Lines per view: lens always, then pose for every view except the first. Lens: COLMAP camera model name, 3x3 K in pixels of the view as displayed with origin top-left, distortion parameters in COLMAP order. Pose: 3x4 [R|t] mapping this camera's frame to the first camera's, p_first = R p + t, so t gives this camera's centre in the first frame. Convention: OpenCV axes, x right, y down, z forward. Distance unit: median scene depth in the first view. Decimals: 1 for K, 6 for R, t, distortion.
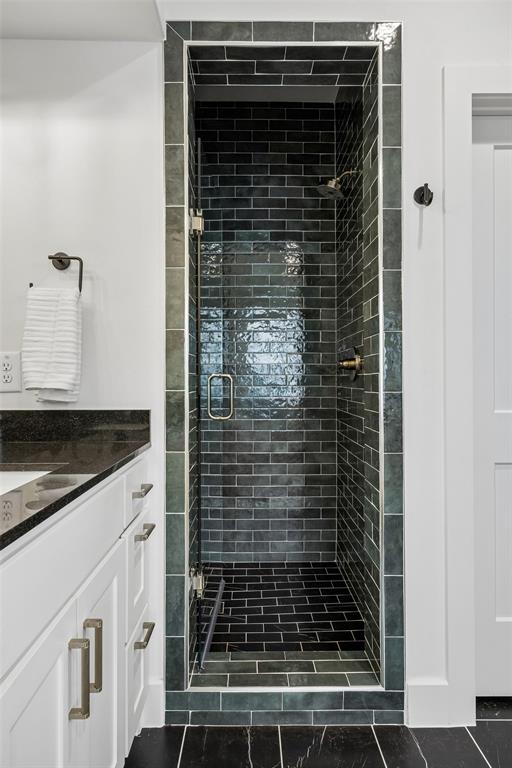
lens RADIAL K [[423.3, 0, 254.3], [0, 423.3, 380.7], [0, 0, 1]] dist [0.012297, -0.002833]
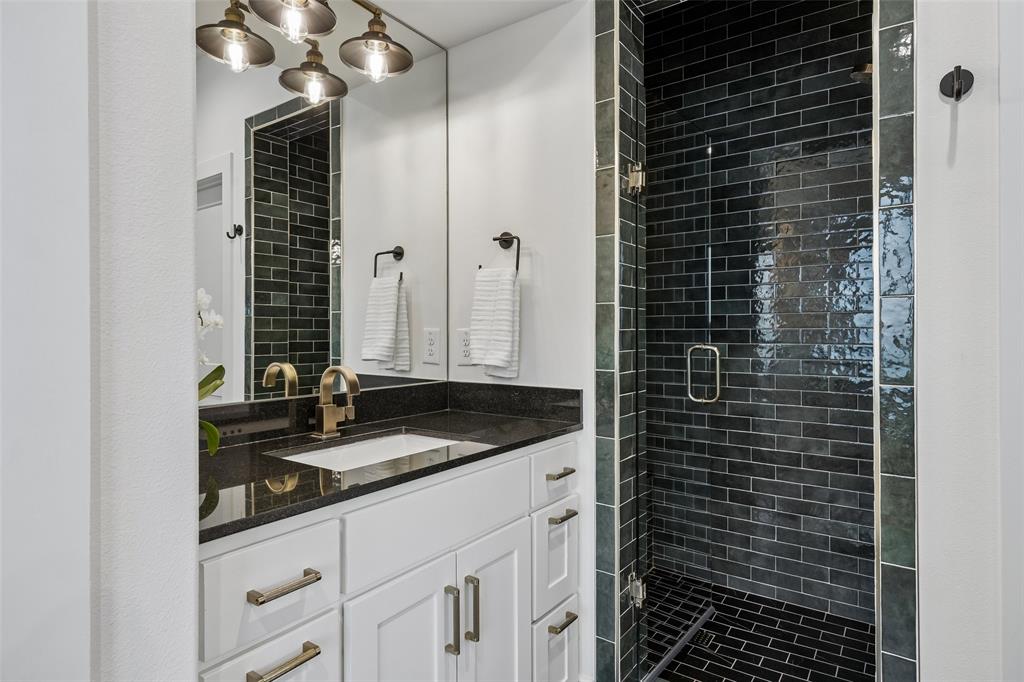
lens RADIAL K [[564.4, 0, 514.8], [0, 564.4, 333.6], [0, 0, 1]] dist [0.012297, -0.002833]
pose [[0.806196, 0.002573, -0.591643, 0.373893], [-0.000952, 0.999995, 0.003052, -0.059012], [0.591648, -0.001897, 0.806194, -0.094115]]
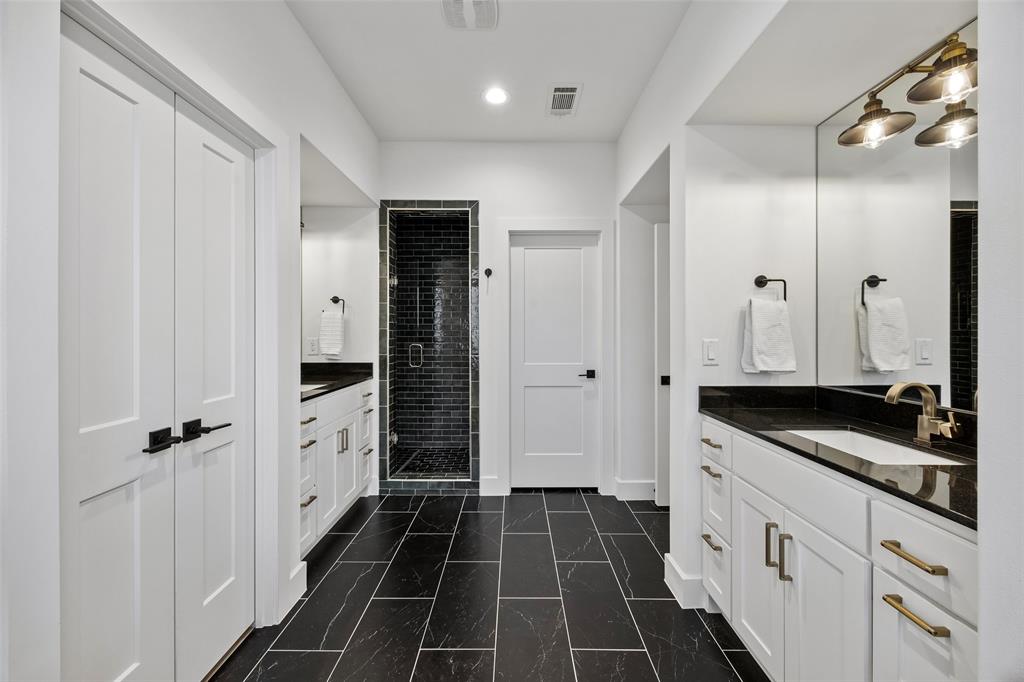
lens RADIAL K [[407.2, 0, 519.6], [0, 407.2, 333.7], [0, 0, 1]] dist [-0.007997, 0.000190]
pose [[0.999986, 0.003987, -0.003457, 0.582231], [-0.003975, 0.999986, 0.003508, -0.104287], [0.003471, -0.003494, 0.999988, -1.268974]]
